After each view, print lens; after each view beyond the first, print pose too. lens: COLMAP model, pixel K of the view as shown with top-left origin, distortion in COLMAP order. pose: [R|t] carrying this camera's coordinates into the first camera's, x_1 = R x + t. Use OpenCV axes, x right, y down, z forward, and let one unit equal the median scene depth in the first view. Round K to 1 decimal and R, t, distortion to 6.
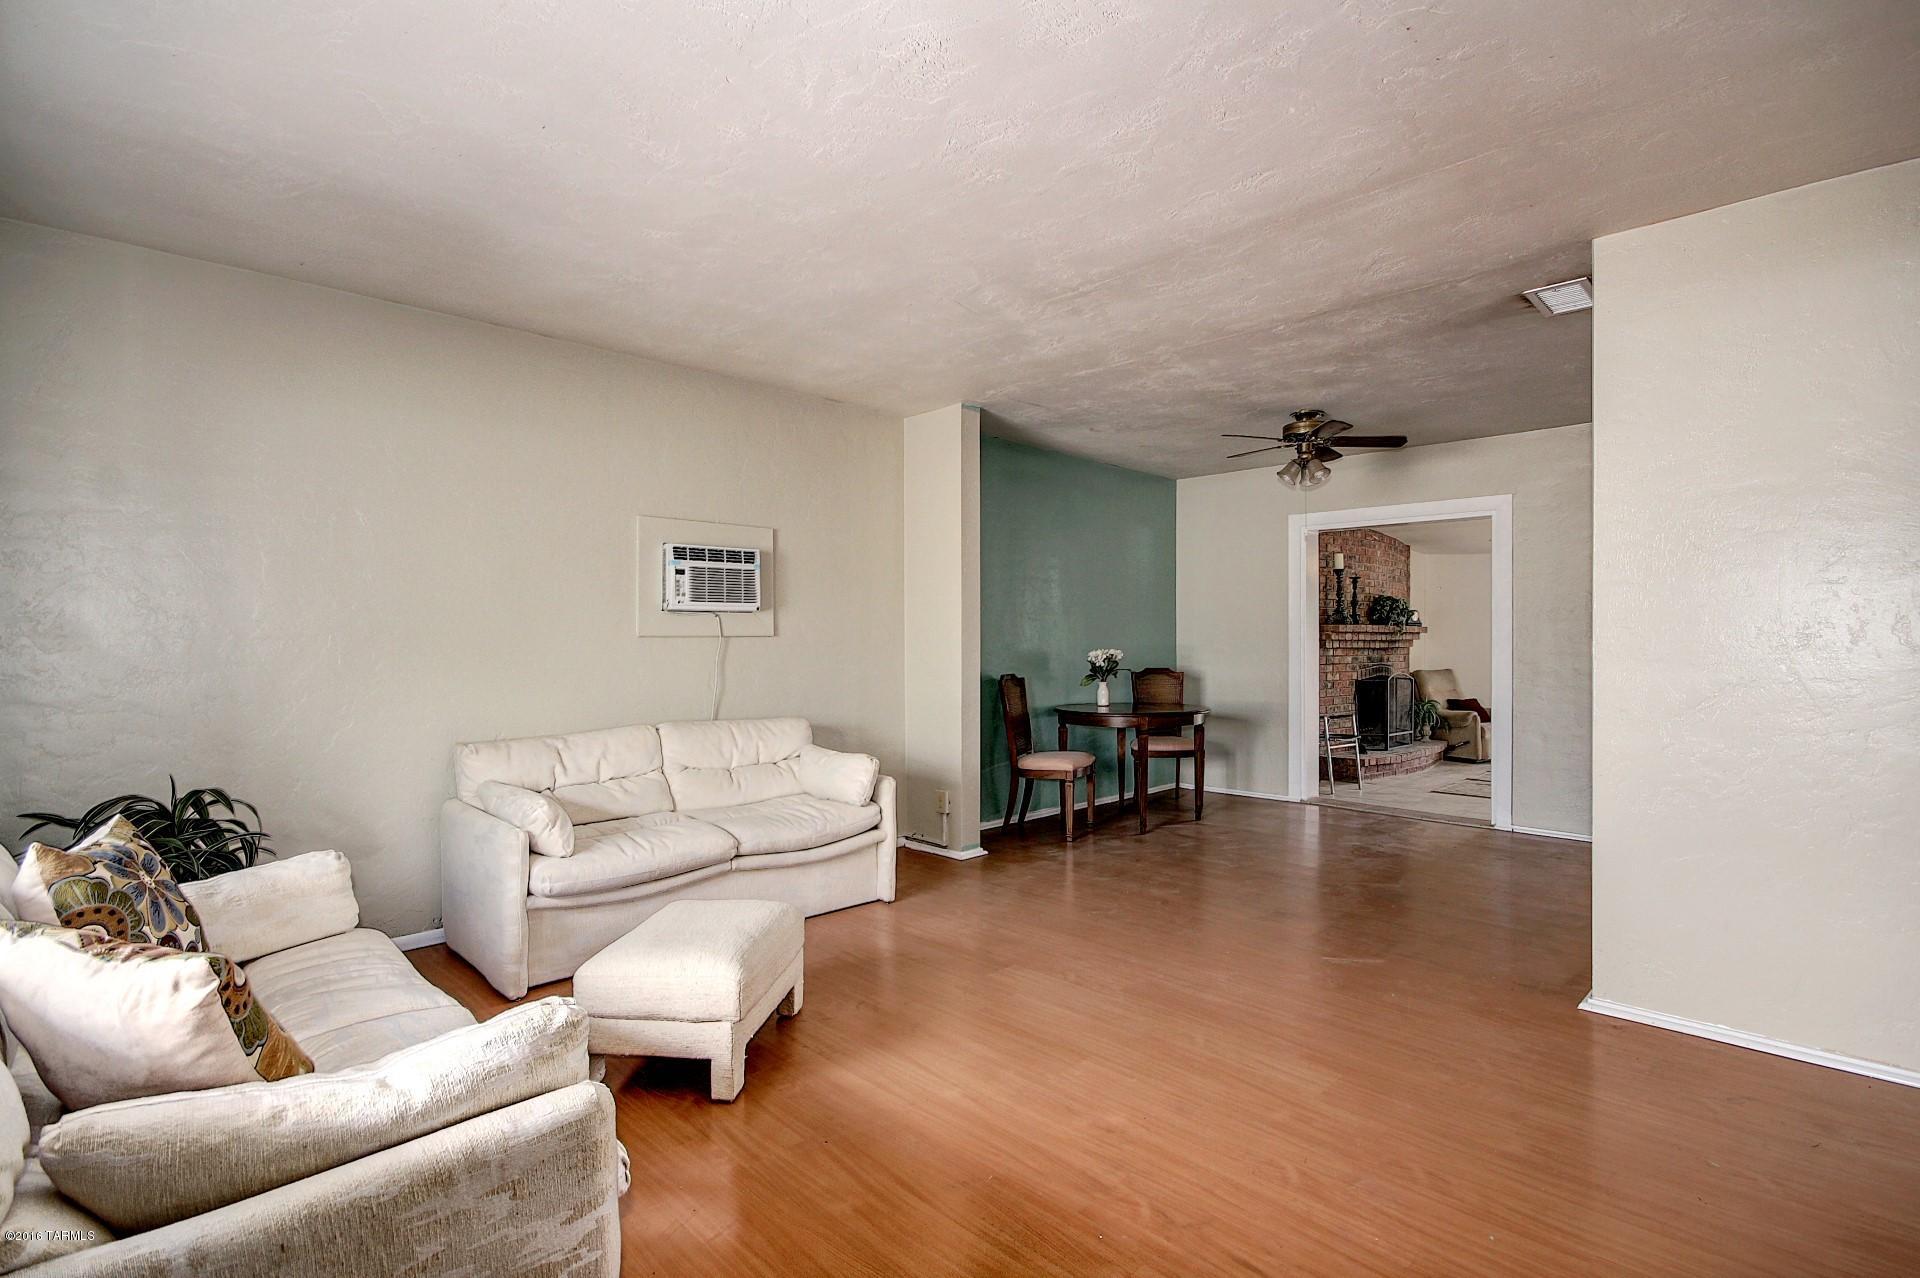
lens RADIAL K [[912.0, 0, 978.4], [0, 912.0, 646.5], [0, 0, 1]] dist [0.005195, 0.000613]
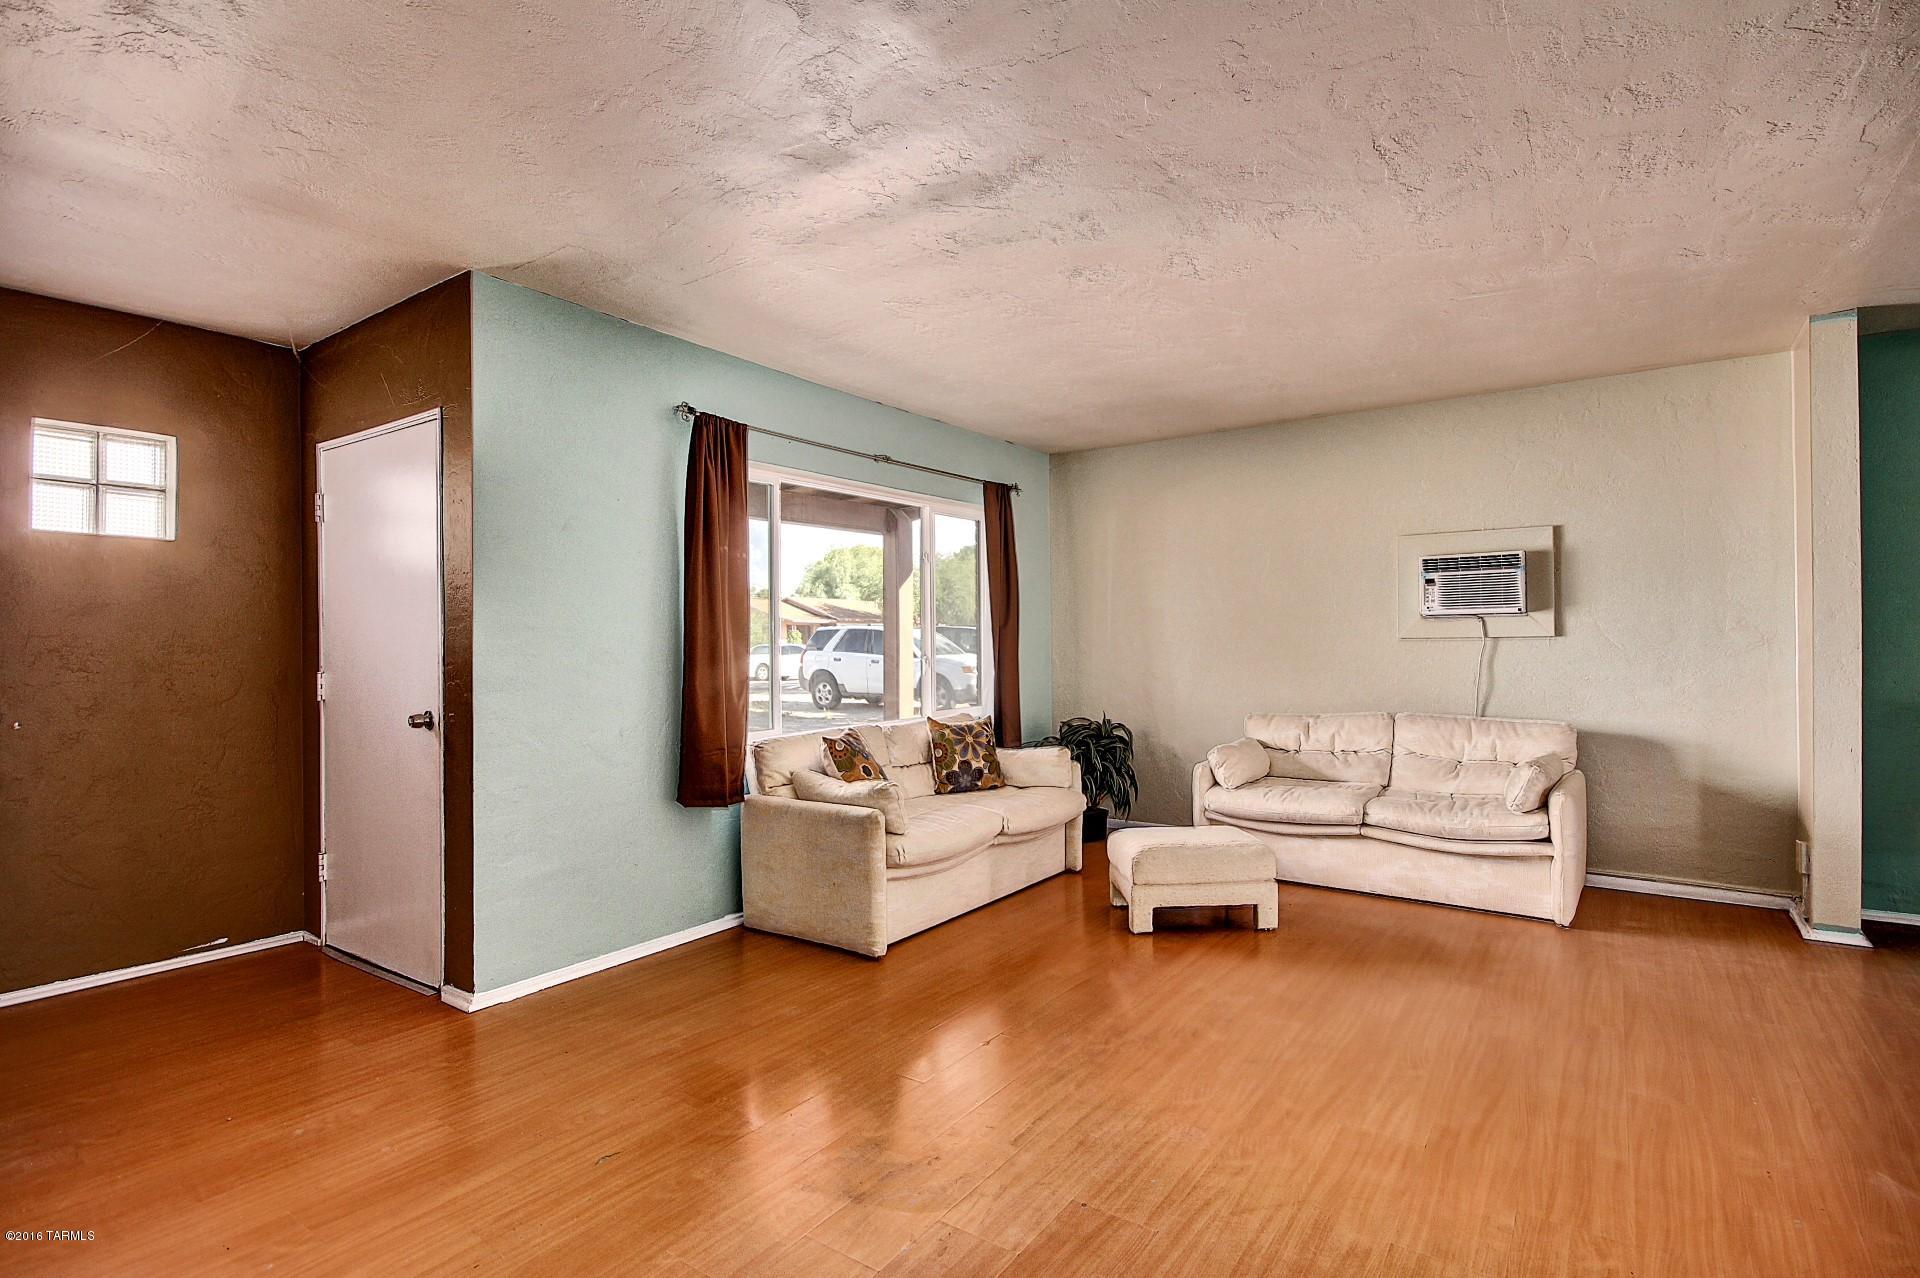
lens RADIAL K [[912.0, 0, 978.4], [0, 912.0, 646.5], [0, 0, 1]] dist [0.005195, 0.000613]
pose [[0.163789, 0.002004, -0.986493, 0.707920], [0.002873, 0.999993, 0.002509, -0.006033], [0.986491, -0.003245, 0.163782, 0.262843]]
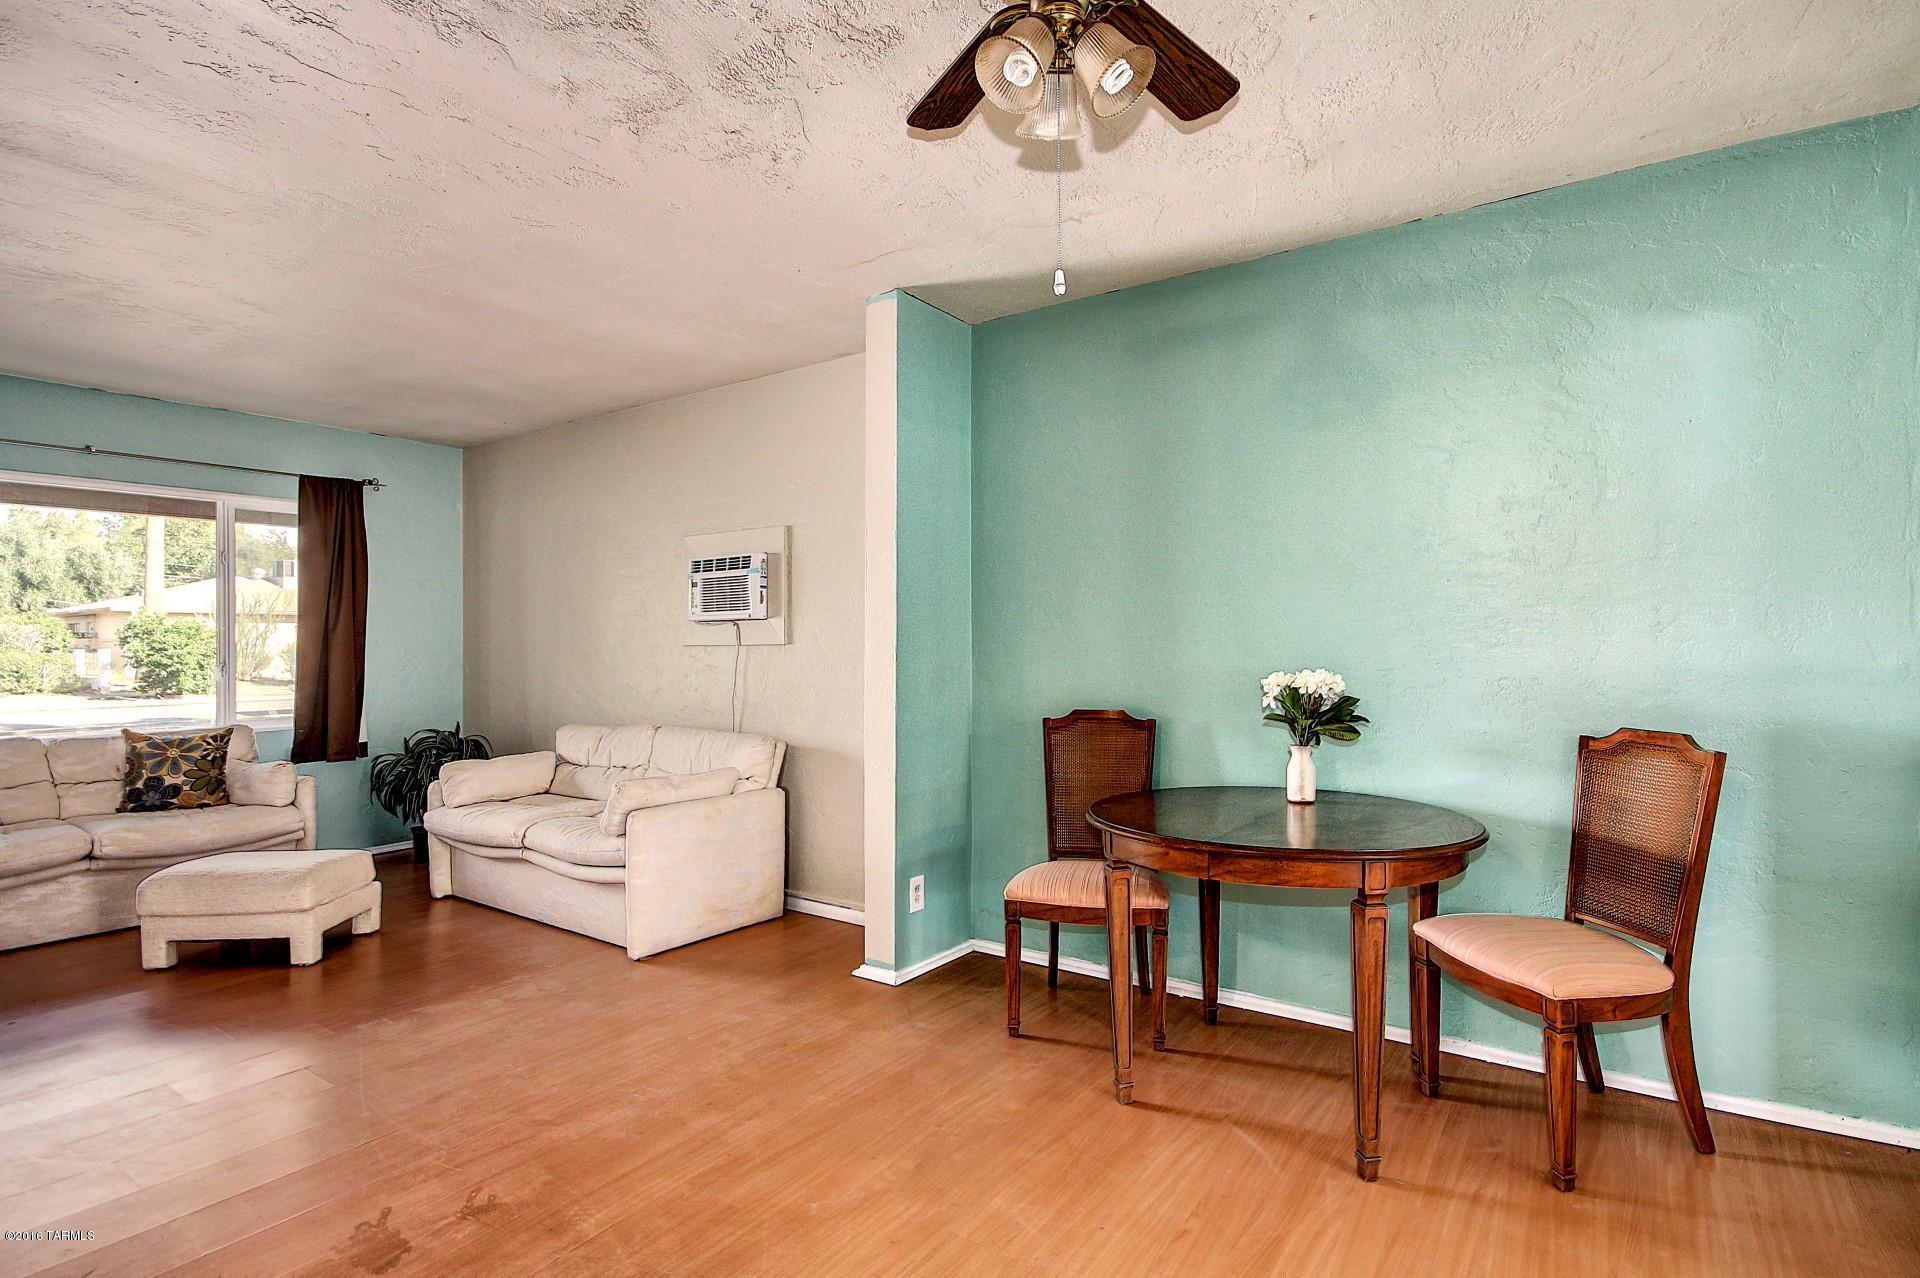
lens RADIAL K [[938.1, 0, 966.3], [0, 938.1, 645.7], [0, 0, 1]] dist [0.002381, 0.000013]
pose [[0.165140, -0.002798, -0.986266, 0.800813], [-0.000505, 0.999996, -0.002922, -0.008581], [0.986270, 0.000980, 0.165138, 1.142162]]
